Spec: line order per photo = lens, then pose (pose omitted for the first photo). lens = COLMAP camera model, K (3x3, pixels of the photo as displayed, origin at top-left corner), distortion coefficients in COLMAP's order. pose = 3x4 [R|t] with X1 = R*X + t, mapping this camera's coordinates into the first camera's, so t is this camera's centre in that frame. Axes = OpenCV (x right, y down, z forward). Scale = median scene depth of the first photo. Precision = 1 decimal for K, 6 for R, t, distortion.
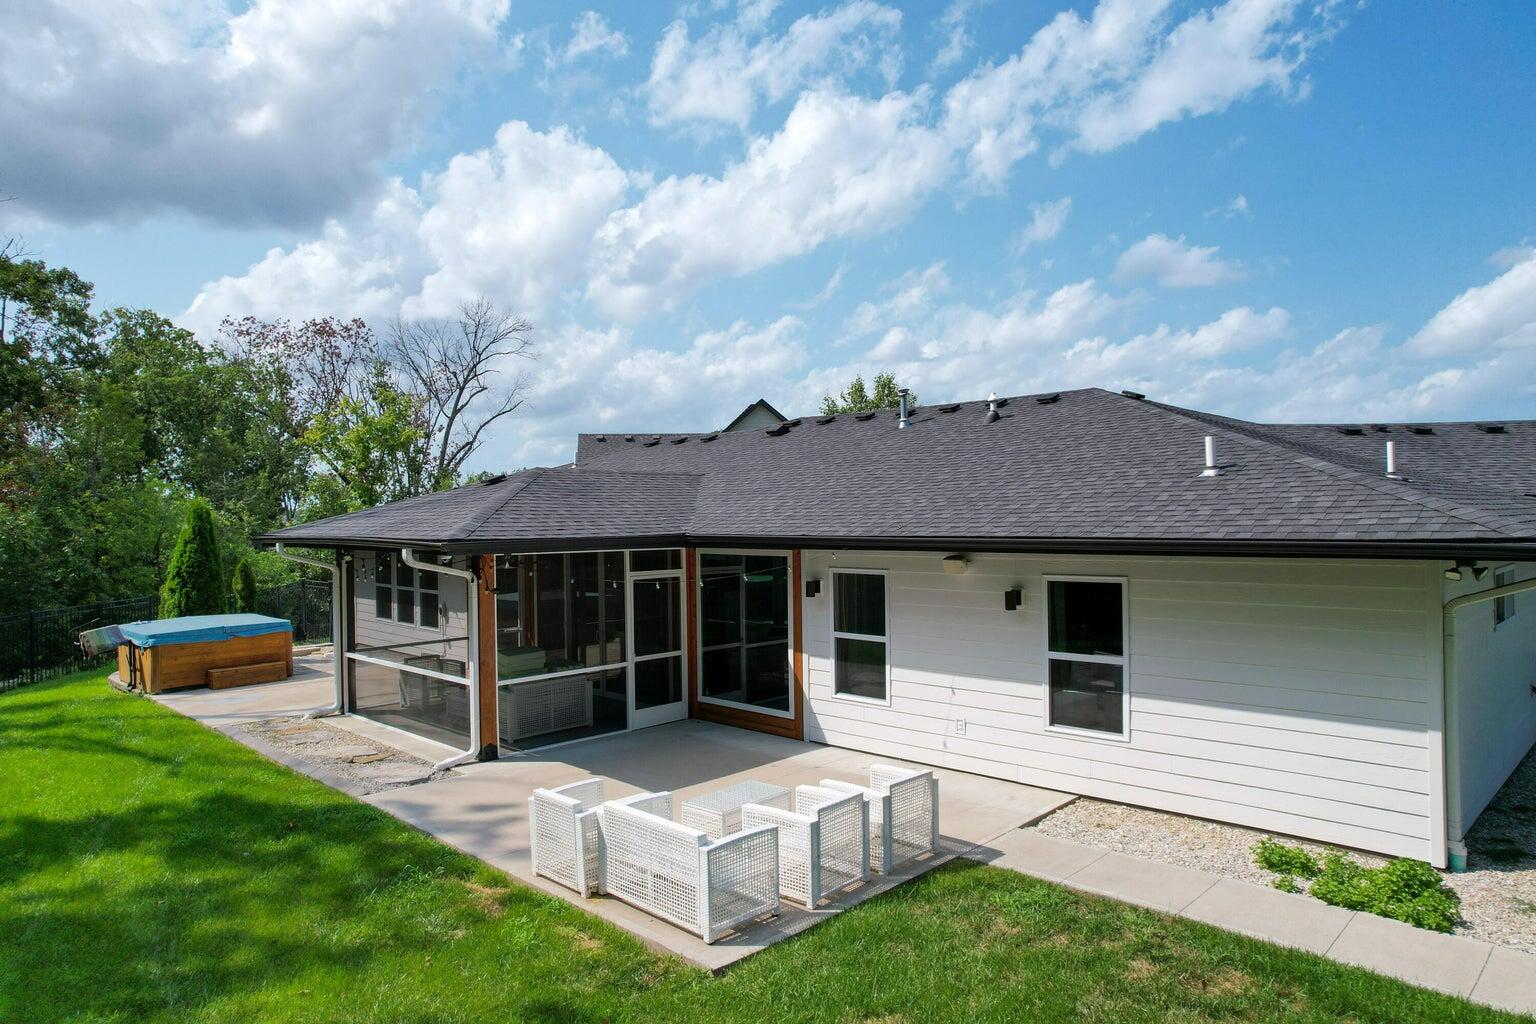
lens RADIAL K [[983.4, 0, 768.0], [0, 983.4, 512.0], [0, 0, 1]] dist [-0.083112, 0.079226]
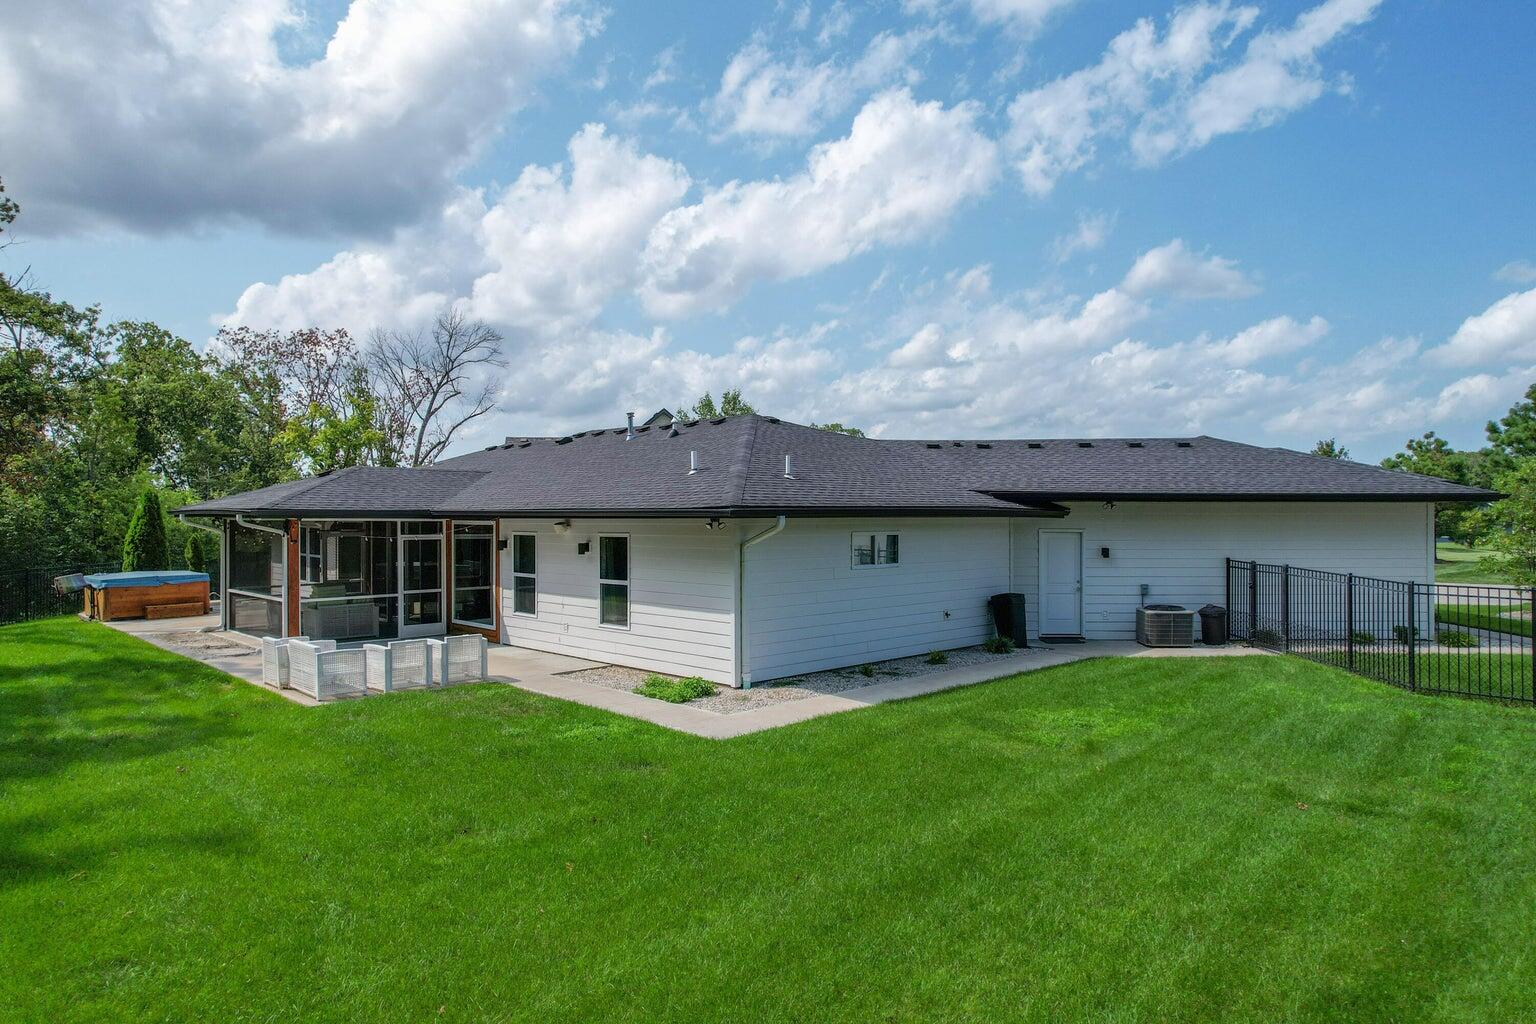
lens RADIAL K [[983.4, 0, 768.0], [0, 983.4, 512.0], [0, 0, 1]] dist [-0.083112, 0.079226]
pose [[0.999750, 0.011951, -0.018895, 0.319030], [-0.011963, 0.999928, -0.000512, 0.013654], [0.018887, 0.000738, 0.999821, -0.352135]]
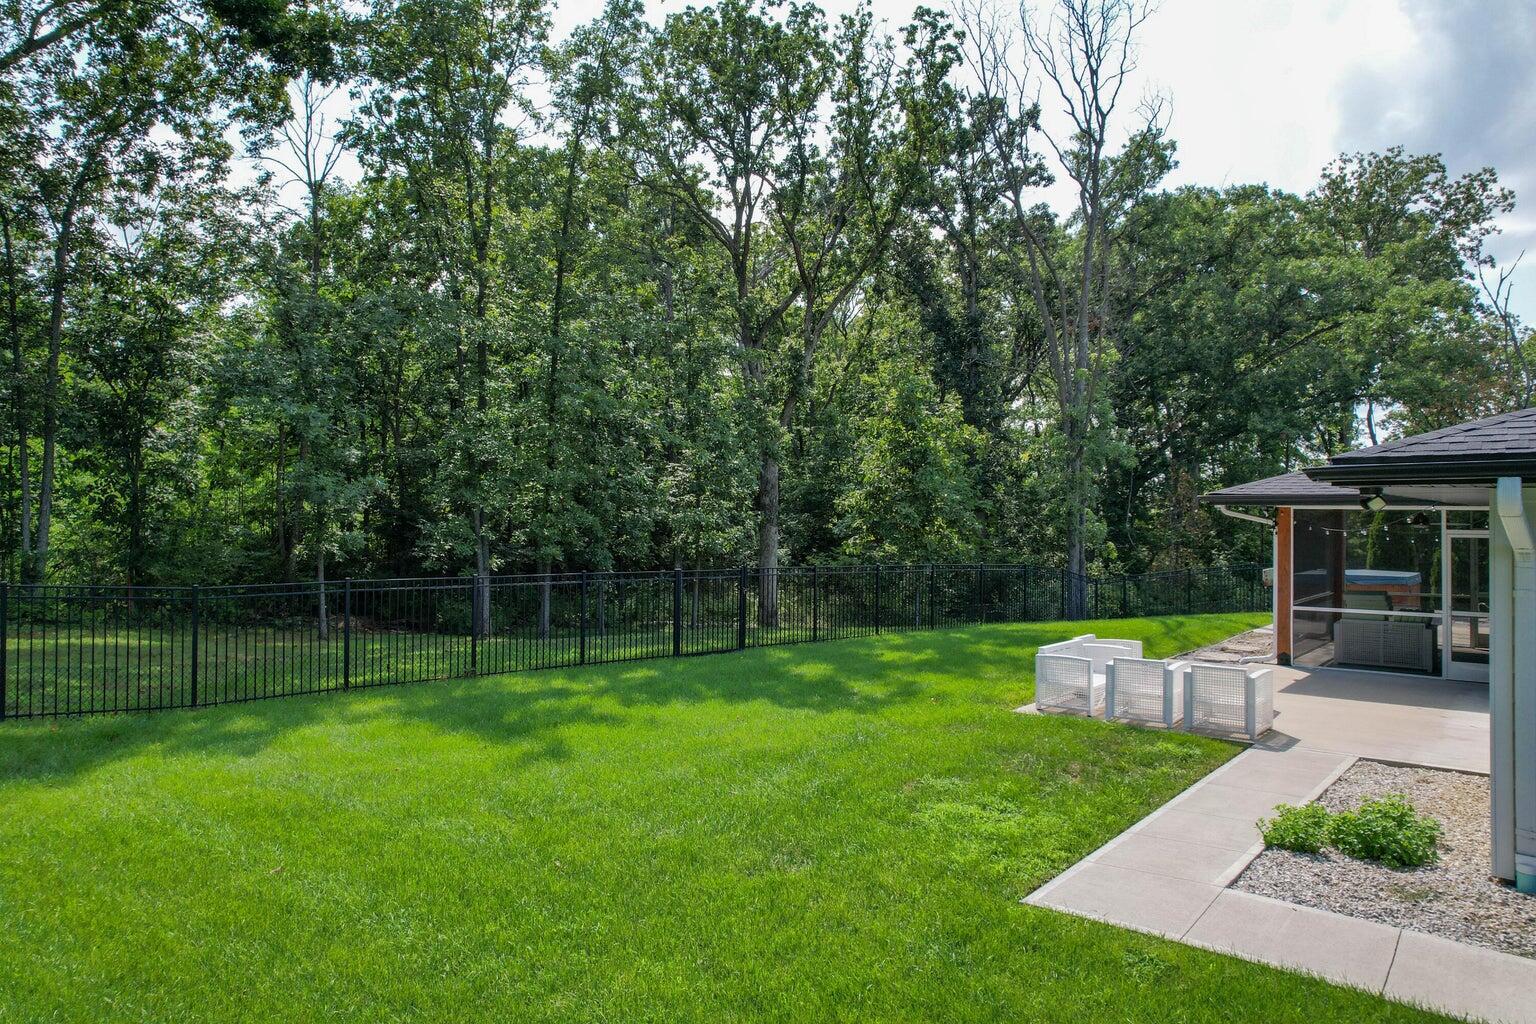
lens RADIAL K [[983.4, 0, 768.0], [0, 983.4, 512.0], [0, 0, 1]] dist [-0.083112, 0.079226]
pose [[0.114250, 0.013918, -0.993355, 0.561208], [-0.006646, 0.999890, 0.013245, 0.022824], [0.993430, 0.005089, 0.114330, 0.104252]]
